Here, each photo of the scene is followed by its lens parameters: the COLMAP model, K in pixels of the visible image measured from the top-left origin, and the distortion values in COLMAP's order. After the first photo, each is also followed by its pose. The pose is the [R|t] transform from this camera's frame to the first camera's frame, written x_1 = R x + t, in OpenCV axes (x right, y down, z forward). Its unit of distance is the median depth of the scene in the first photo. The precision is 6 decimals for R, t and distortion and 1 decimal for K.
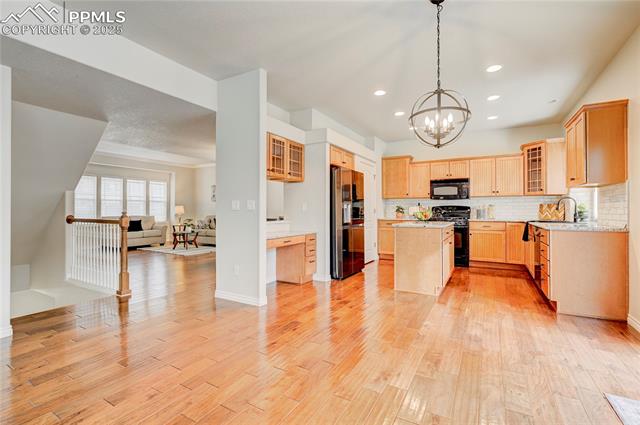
lens RADIAL K [[289.3, 0, 325.3], [0, 289.3, 209.4], [0, 0, 1]] dist [-0.012207, 0.000464]
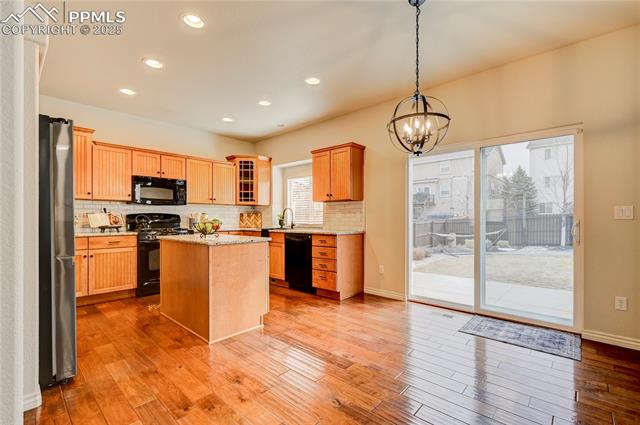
lens RADIAL K [[289.3, 0, 326.1], [0, 289.3, 216.8], [0, 0, 1]] dist [-0.012207, 0.000464]
pose [[0.191306, 0.010346, 0.981476, -0.269328], [0.000267, 0.999944, -0.010593, 0.005810], [-0.981530, 0.002289, 0.191292, 0.498111]]
